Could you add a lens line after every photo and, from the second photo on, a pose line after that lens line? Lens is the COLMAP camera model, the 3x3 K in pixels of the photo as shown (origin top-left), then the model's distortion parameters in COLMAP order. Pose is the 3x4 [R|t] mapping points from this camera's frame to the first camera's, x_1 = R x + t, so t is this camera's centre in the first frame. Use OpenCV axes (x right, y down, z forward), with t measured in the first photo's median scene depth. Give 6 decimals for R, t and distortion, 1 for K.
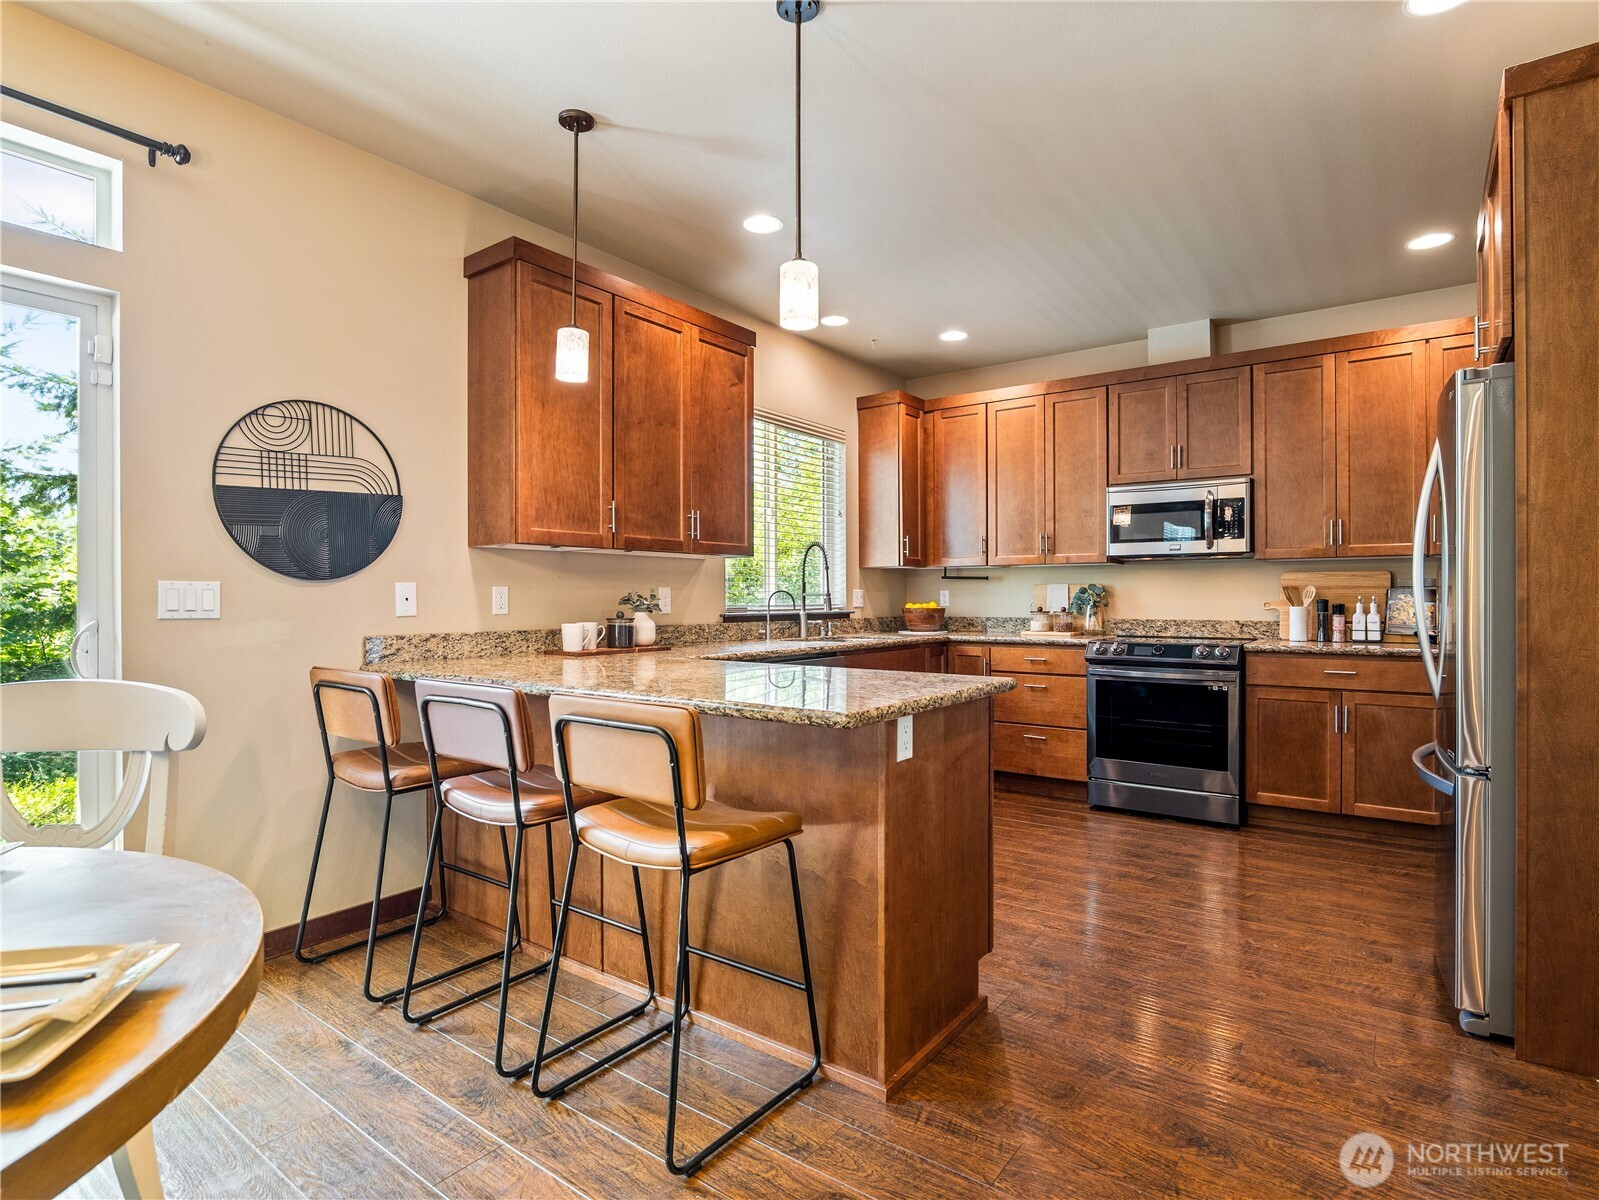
lens RADIAL K [[830.0, 0, 799.5], [0, 830.0, 600.0], [0, 0, 1]] dist [-0.029316, 0.002115]
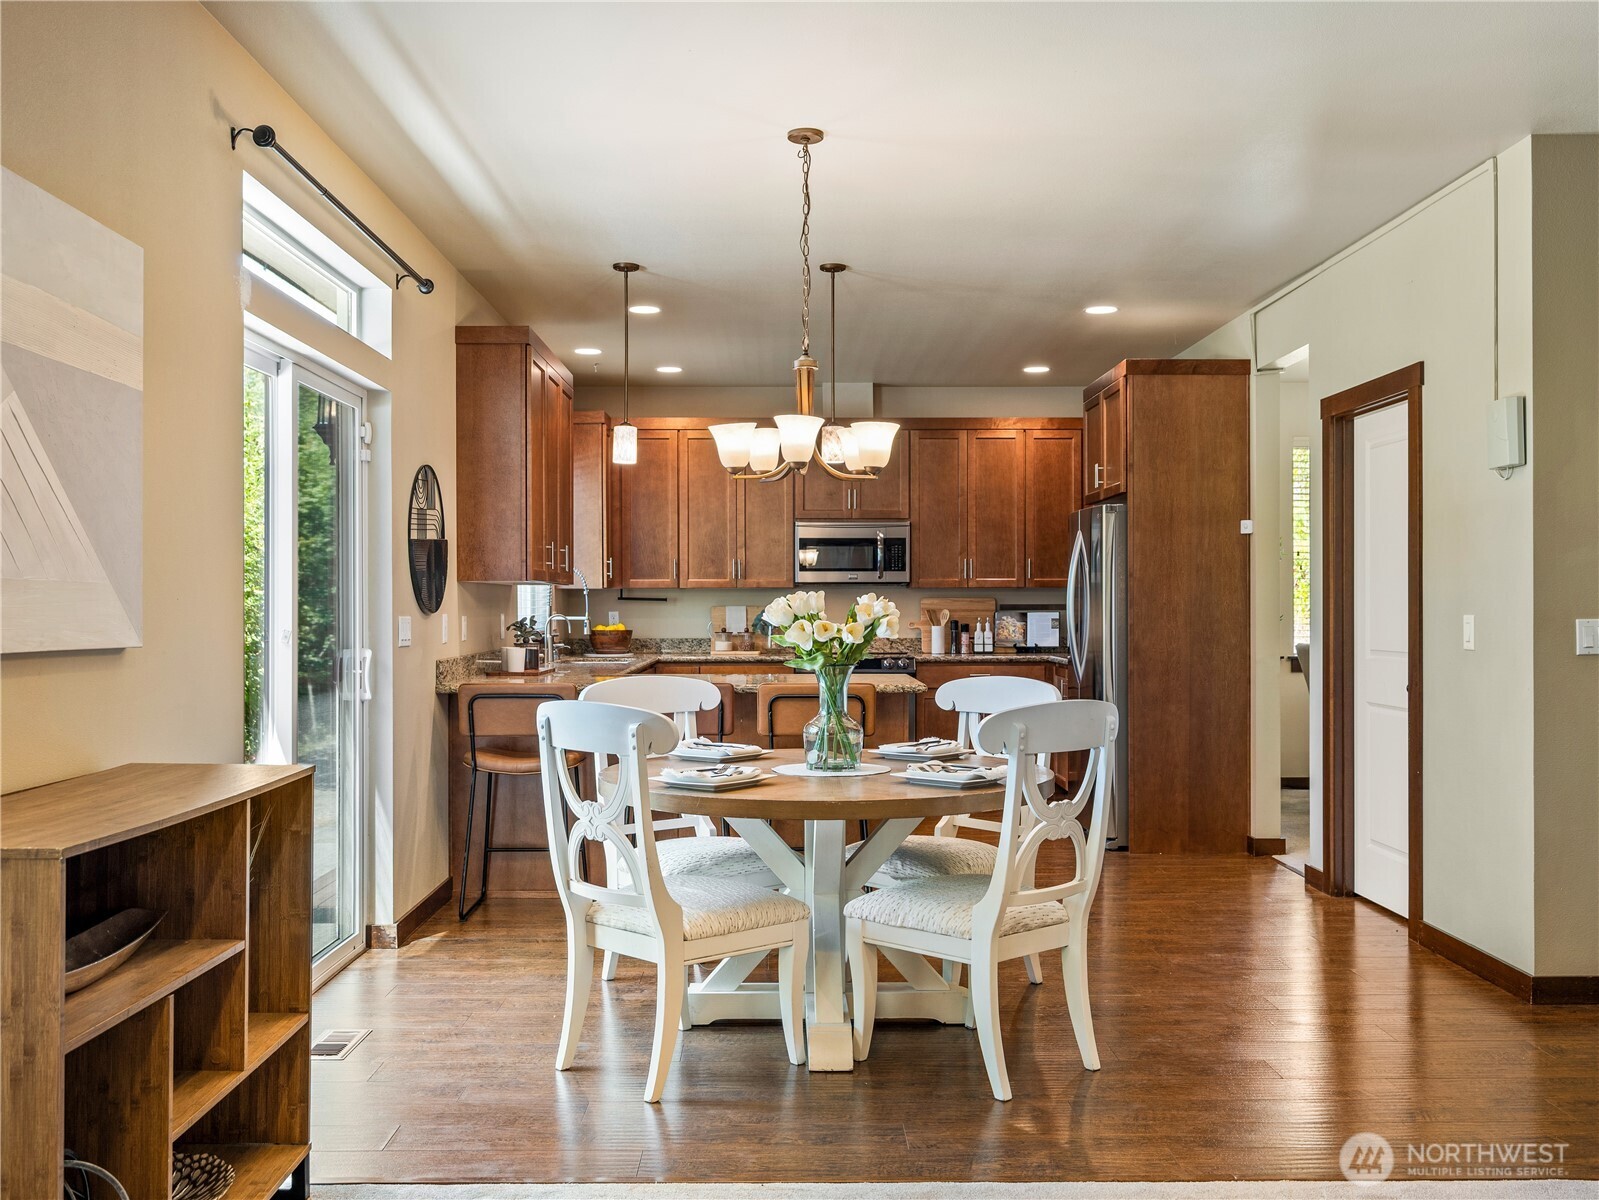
lens RADIAL K [[1437.6, 0, 799.5], [0, 1437.6, 600.0], [0, 0, 1]] dist [-0.113162, -0.000071]
pose [[0.796748, 0.001846, 0.604309, -0.856823], [0.002252, 0.999979, -0.006025, -0.018435], [-0.604307, 0.006161, 0.796728, -0.596781]]
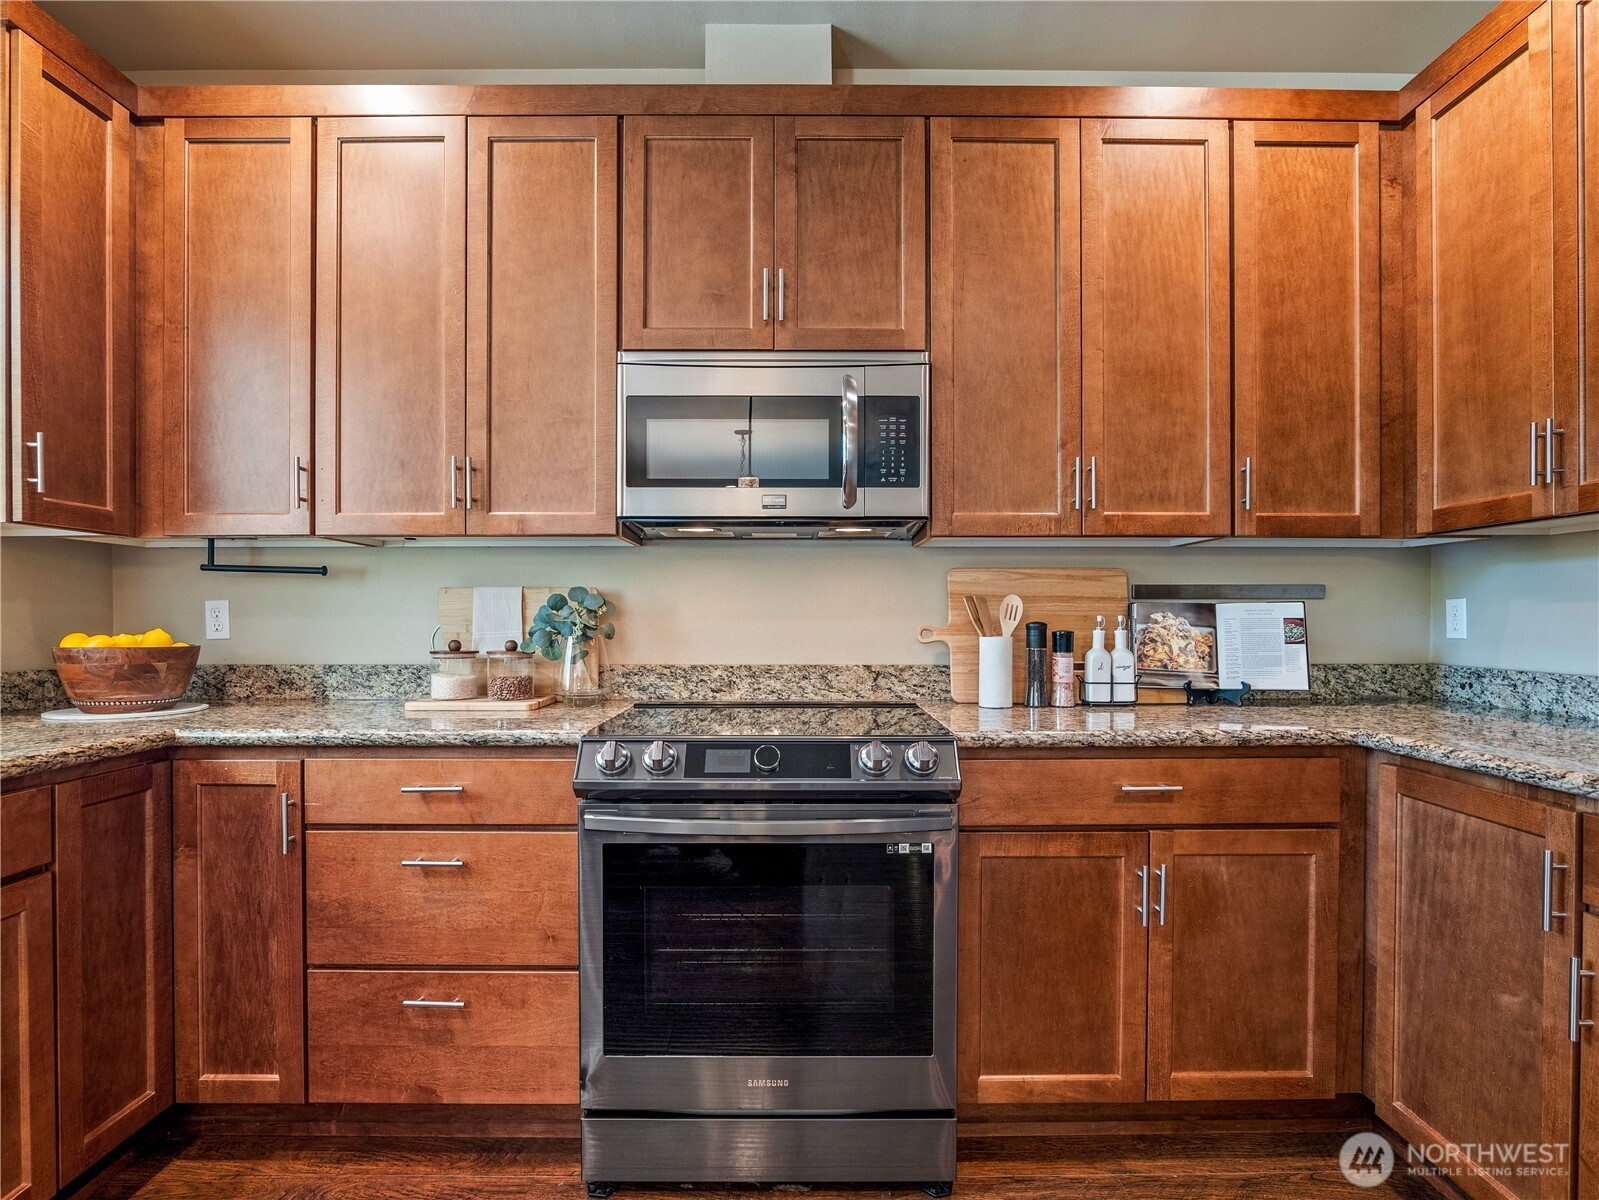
lens RADIAL K [[849.6, 0, 800.1], [0, 849.6, 620.5], [0, 0, 1]] dist [-0.026999, 0.011379]
pose [[0.802182, -0.000938, 0.597079, 0.204129], [0.000496, 0.999999, 0.000904, -0.002295], [-0.597080, -0.000429, 0.802182, 0.644161]]
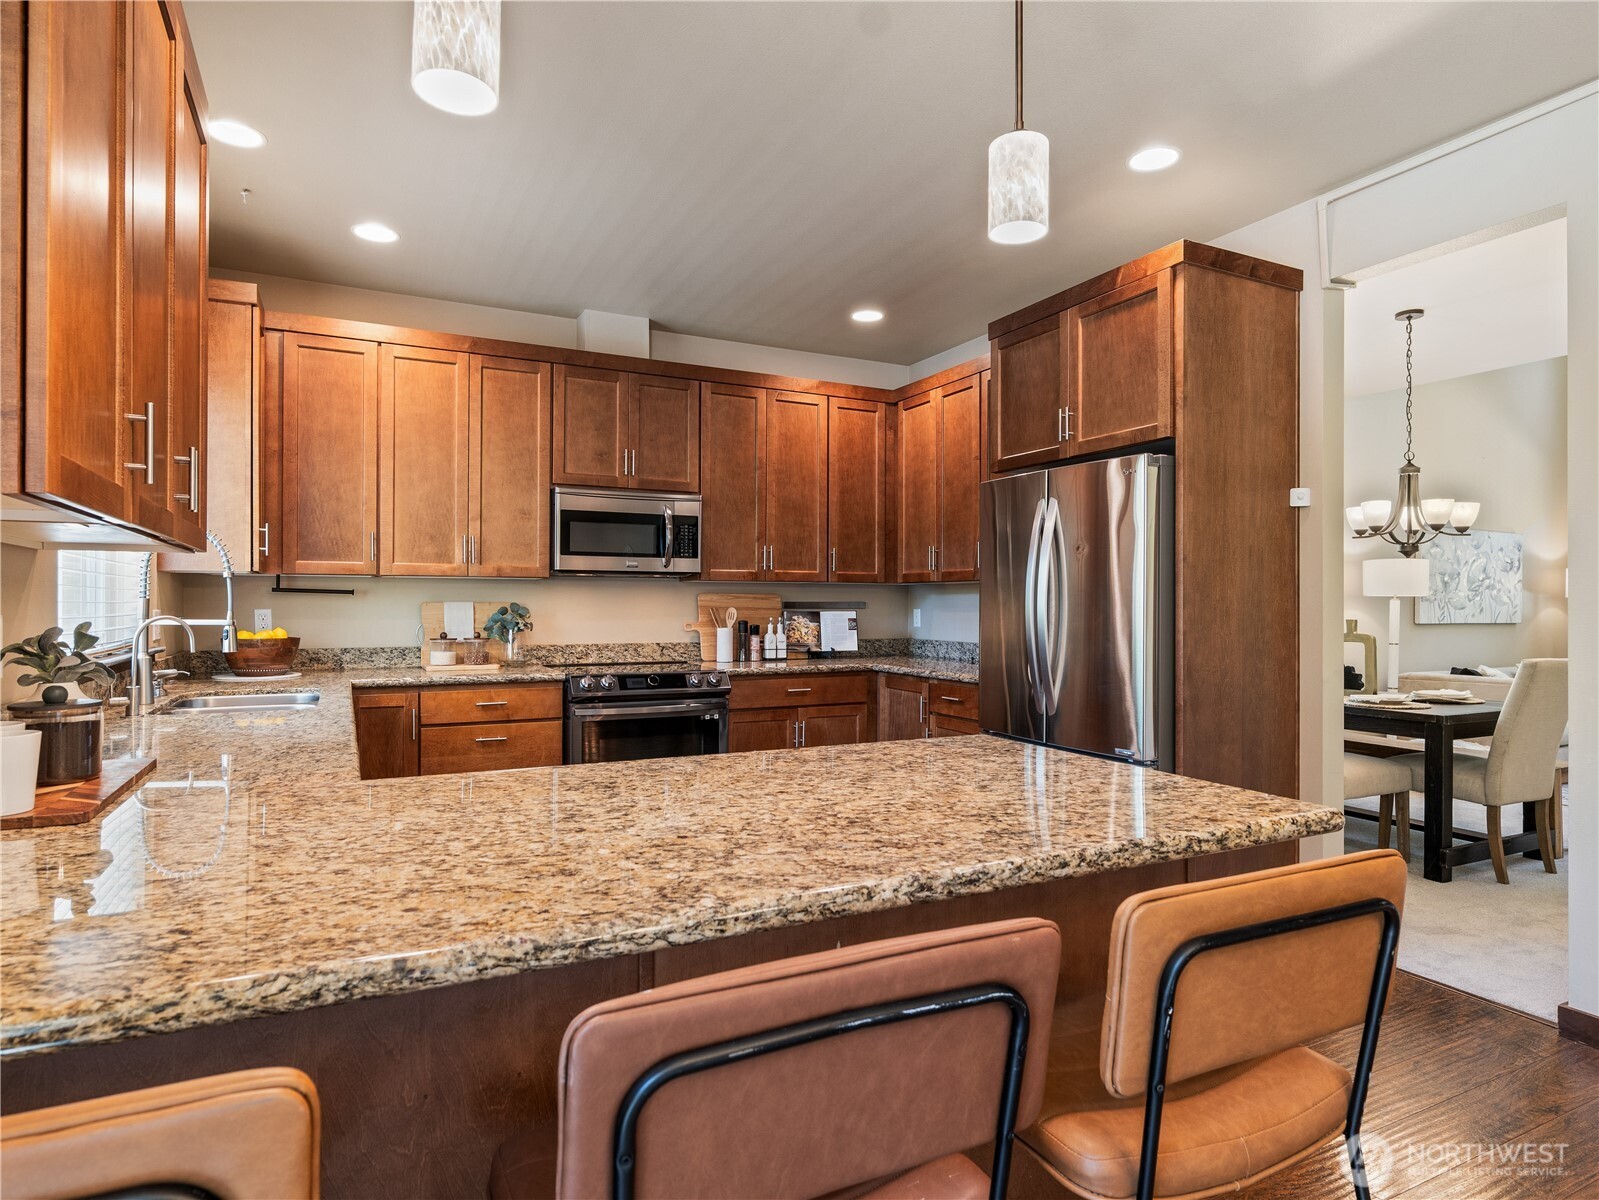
lens RADIAL K [[903.1, 0, 804.6], [0, 903.1, 599.2], [0, 0, 1]] dist [-0.015453, 0.000762]
pose [[0.449680, 0.007891, 0.893155, -0.338356], [-0.001654, 0.999967, -0.008002, -0.018407], [-0.893188, 0.002121, 0.449678, 0.397760]]
